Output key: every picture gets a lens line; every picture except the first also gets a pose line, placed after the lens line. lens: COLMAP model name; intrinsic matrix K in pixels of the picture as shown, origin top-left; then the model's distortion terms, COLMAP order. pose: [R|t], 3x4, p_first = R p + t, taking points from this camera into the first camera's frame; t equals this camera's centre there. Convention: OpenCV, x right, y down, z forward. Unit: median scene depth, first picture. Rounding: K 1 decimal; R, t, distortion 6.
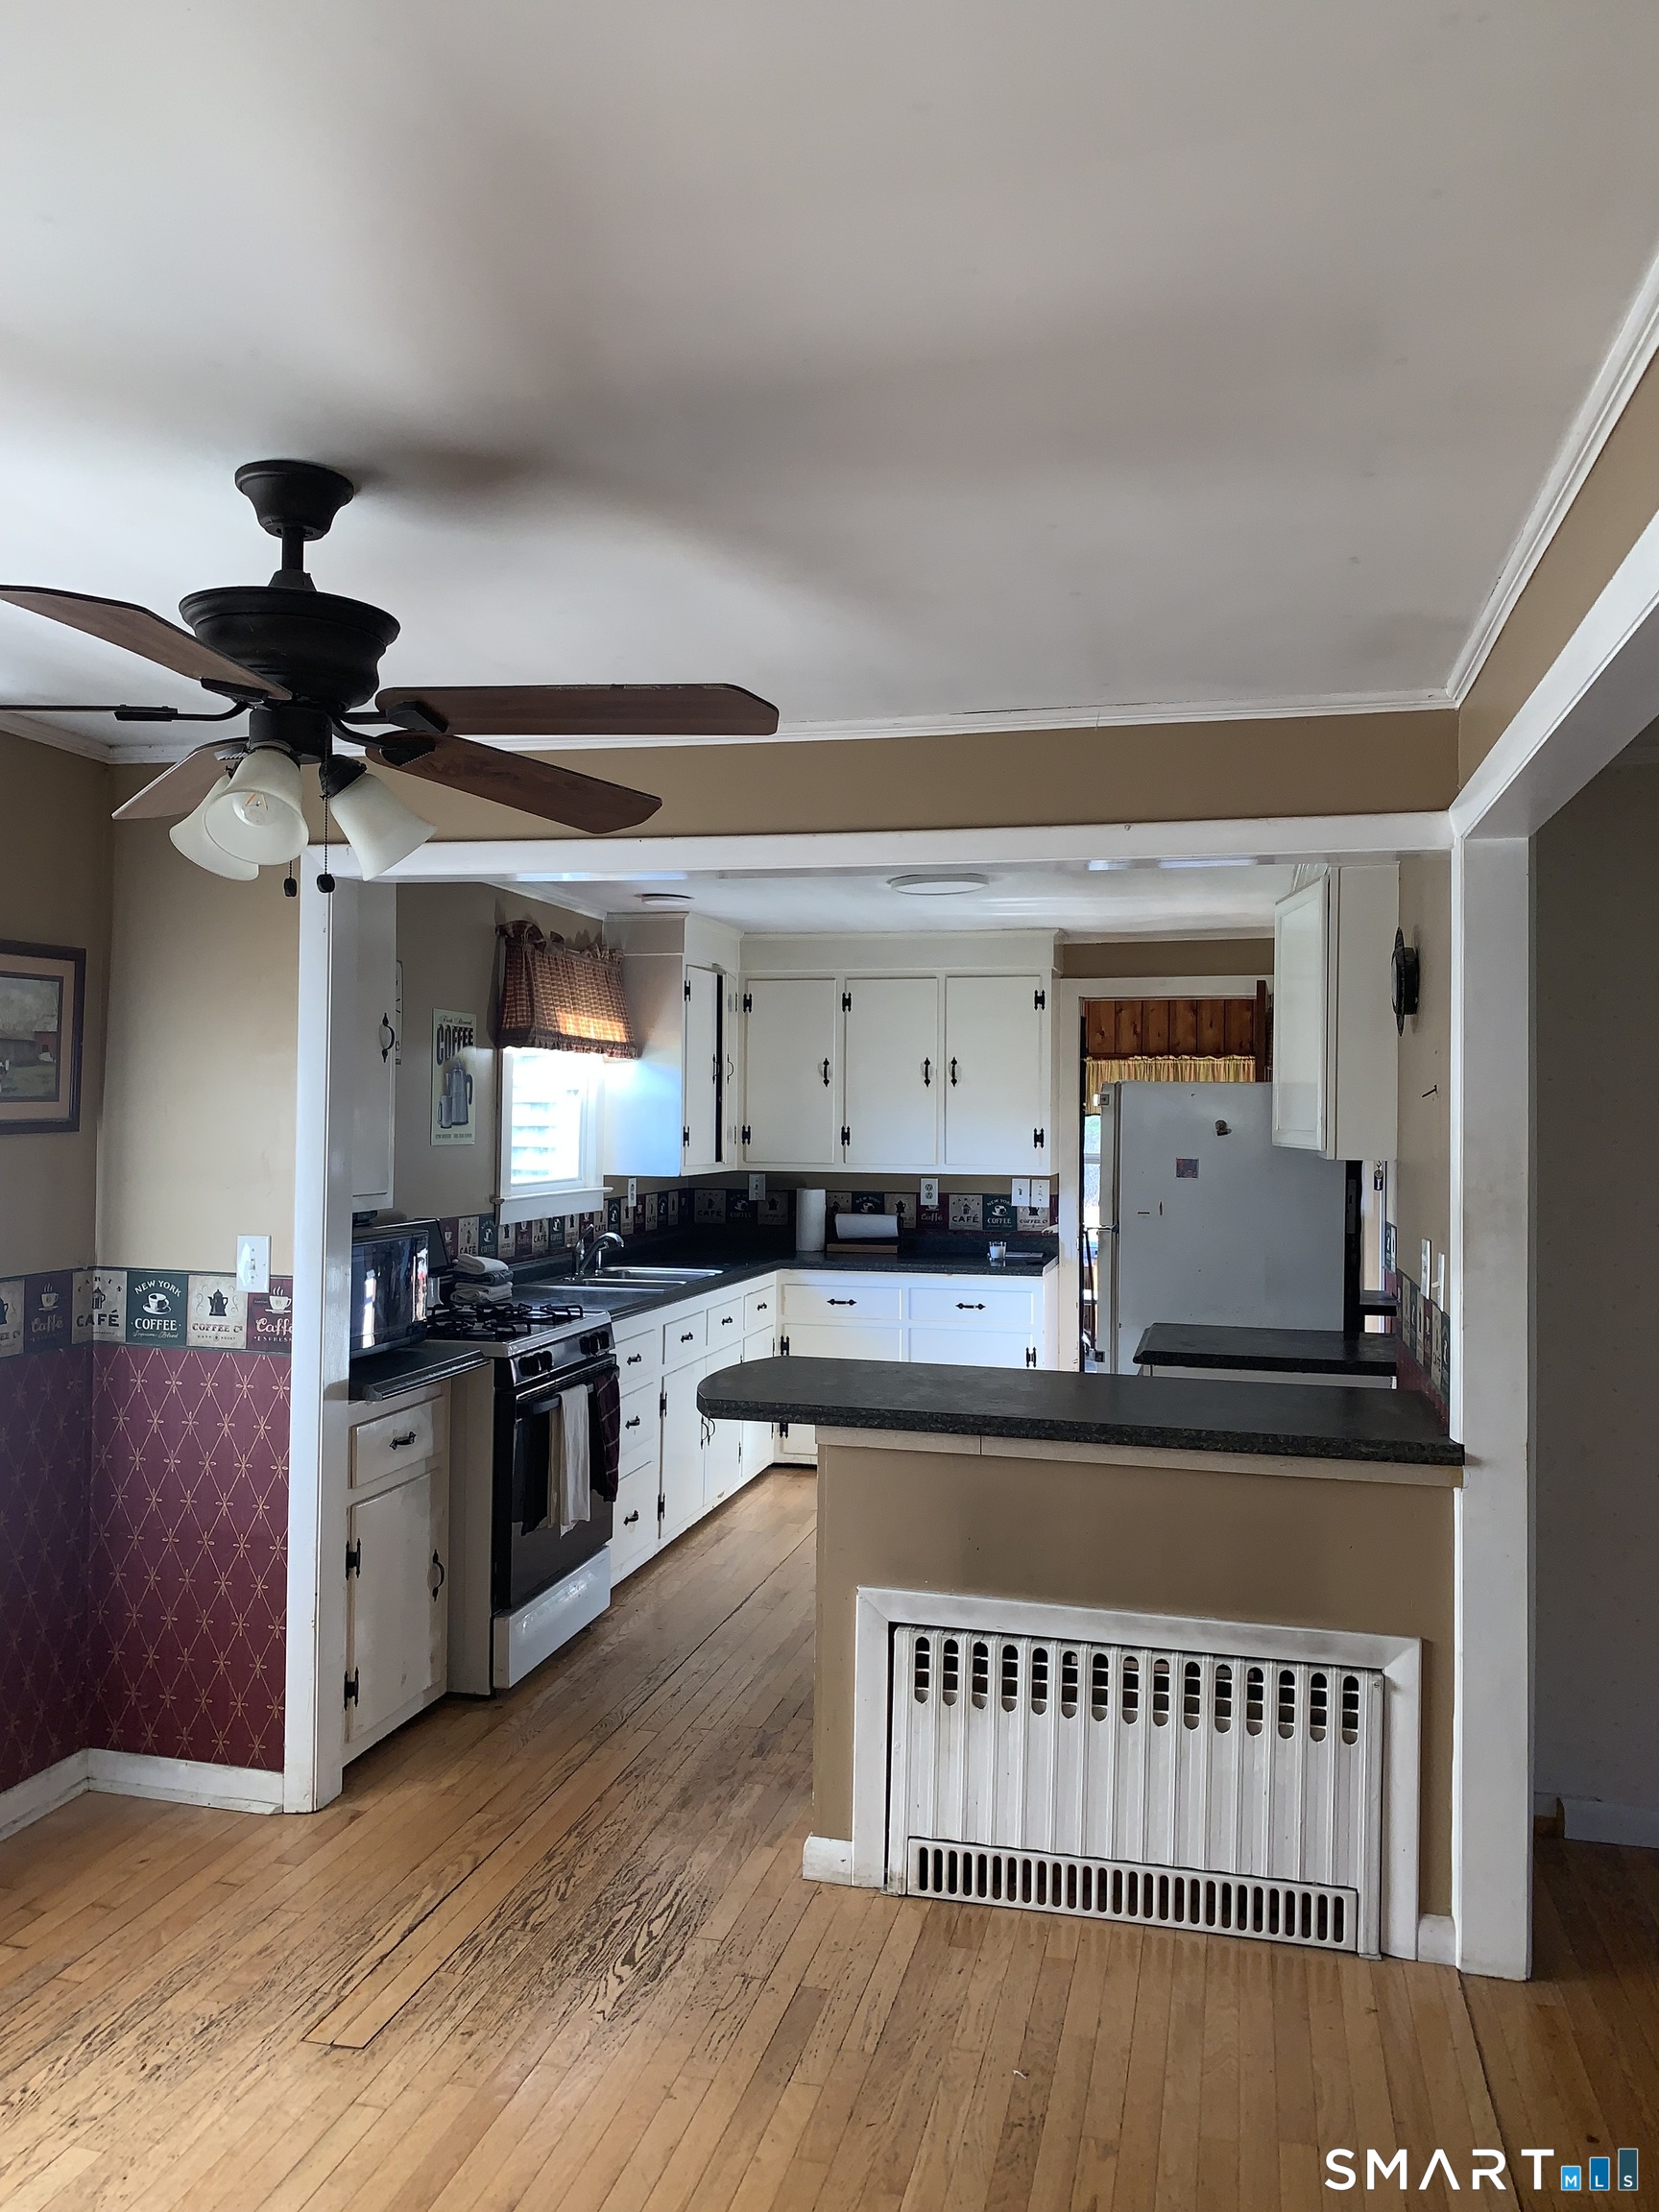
lens RADIAL K [[1685.2, 0, 818.3], [0, 1685.2, 1091.2], [0, 0, 1]] dist [0.095599, -0.011483]
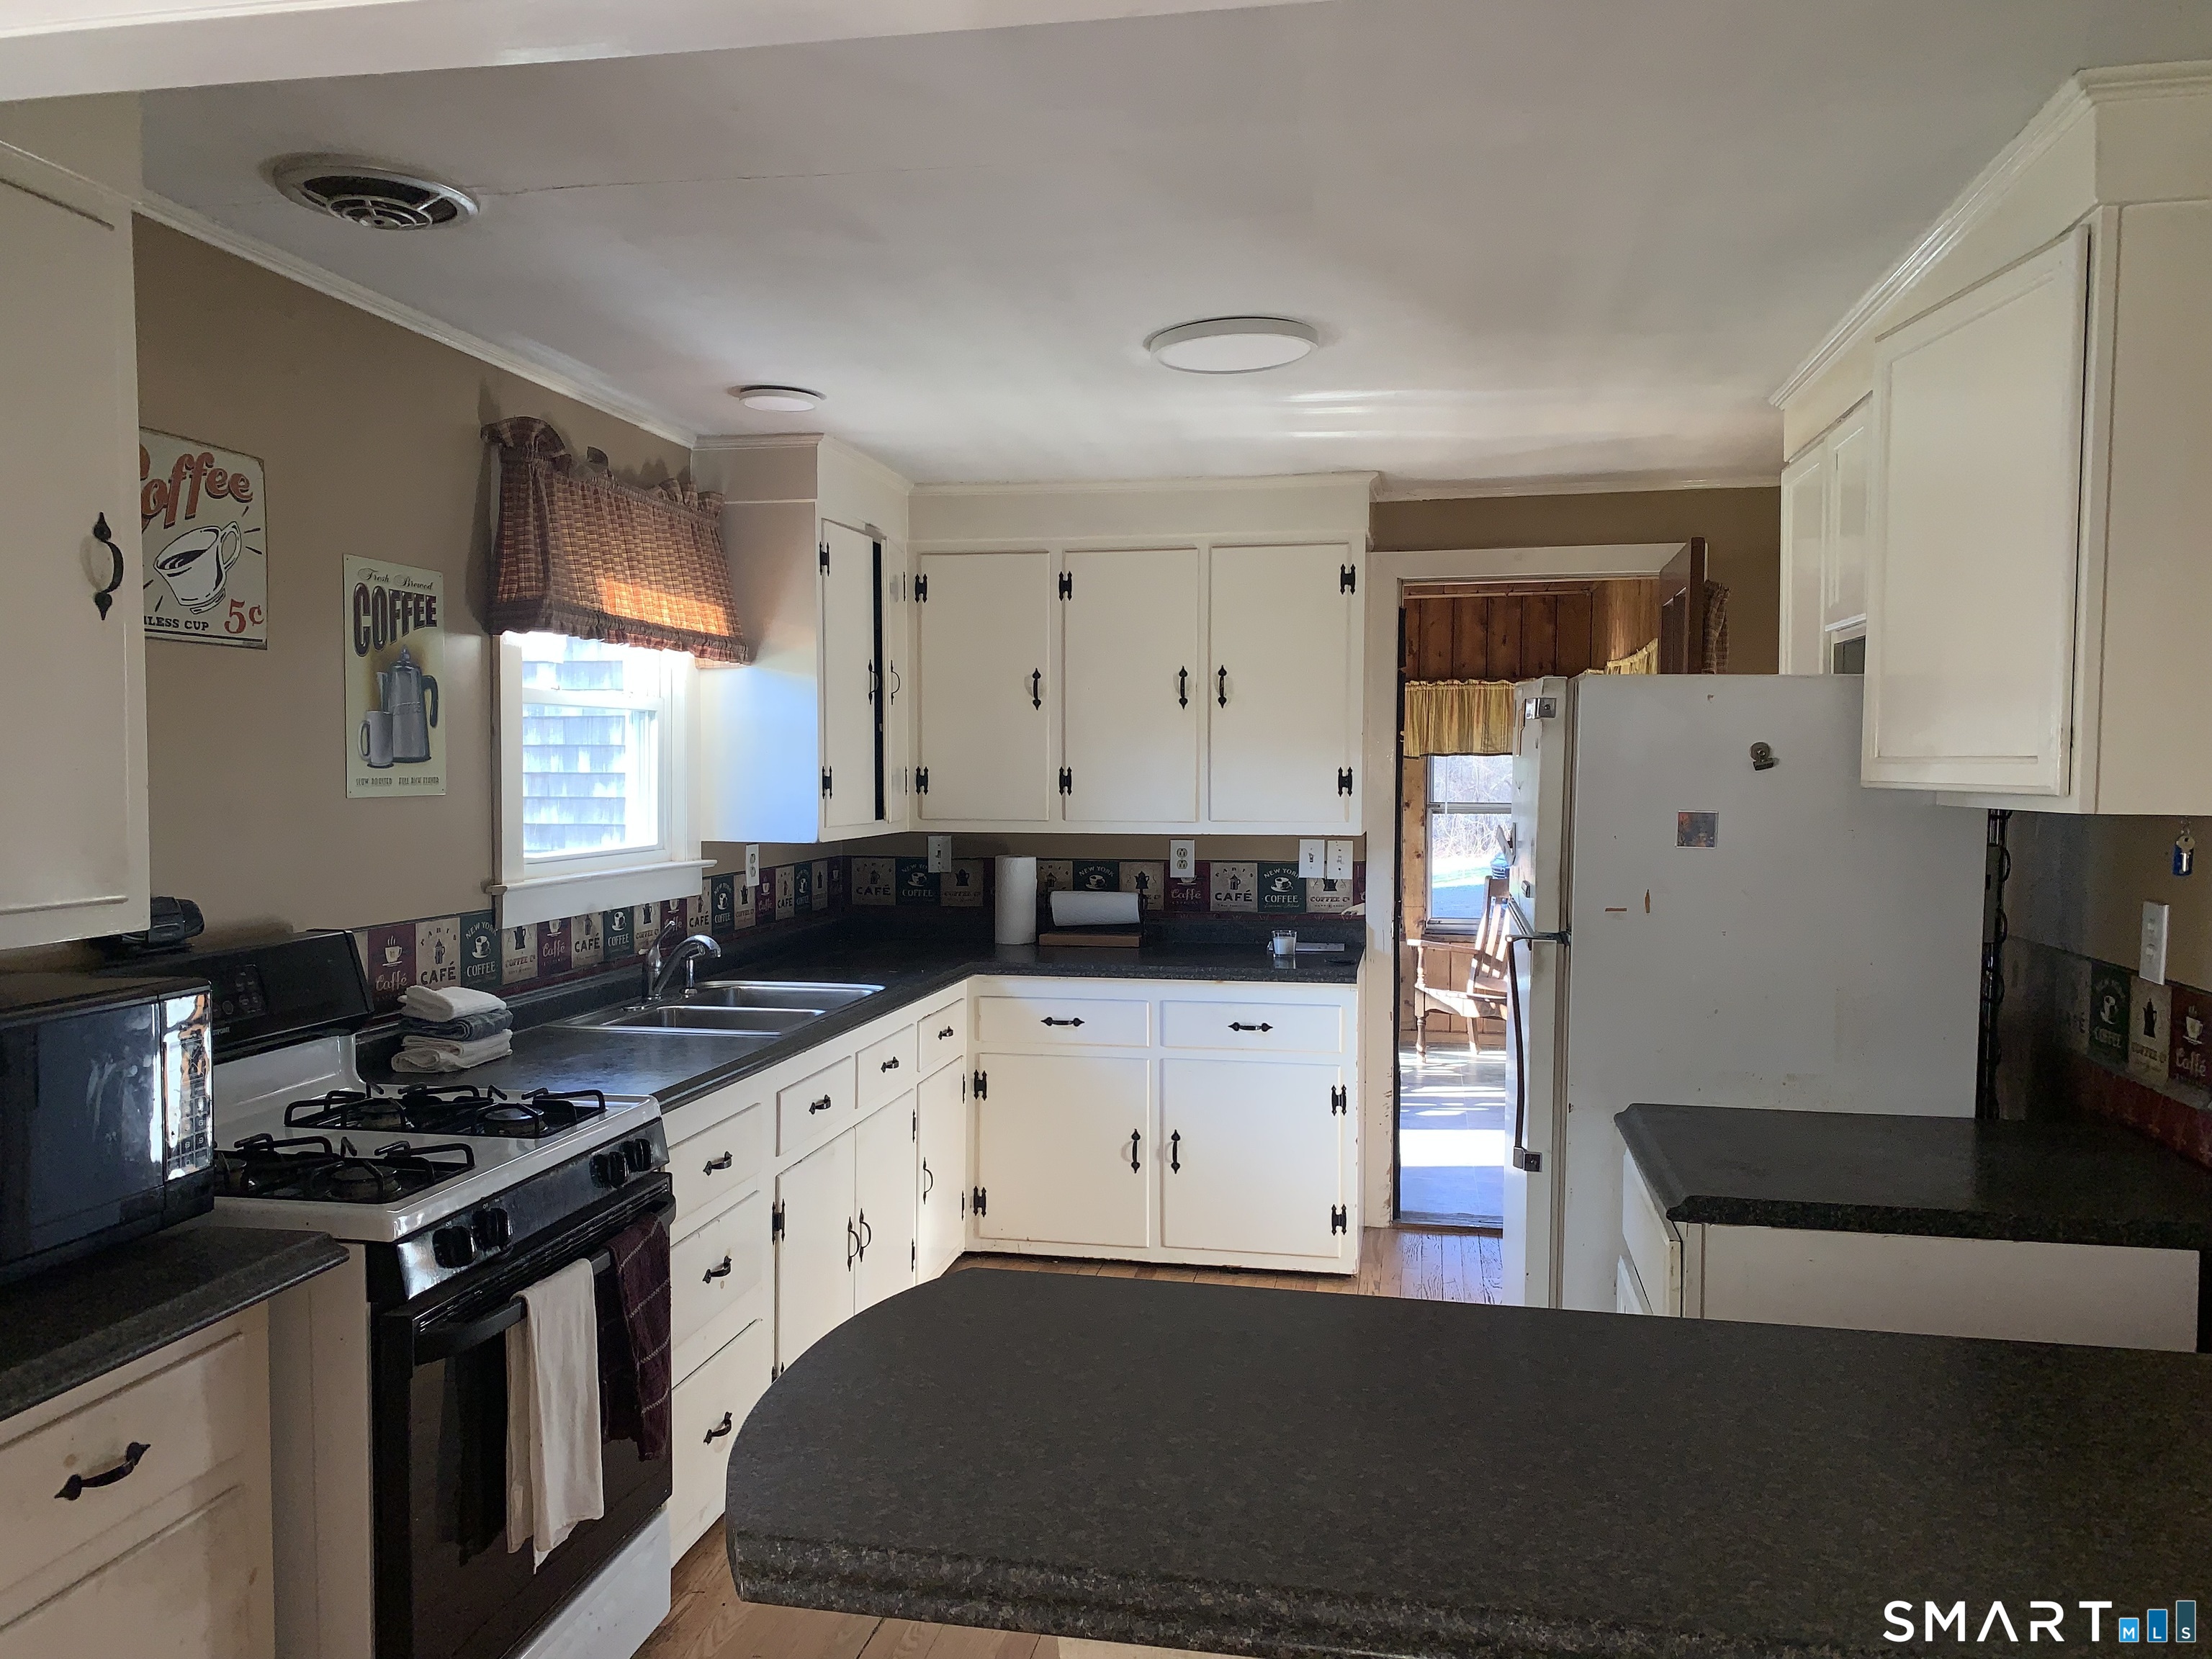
lens RADIAL K [[1685.2, 0, 1101.0], [0, 1685.2, 834.8], [0, 0, 1]] dist [0.095599, -0.011483]
pose [[0.998641, -0.008477, 0.051419, -0.005394], [0.005603, 0.998427, 0.055781, 0.011249], [-0.051811, -0.055417, 0.997118, 0.339727]]
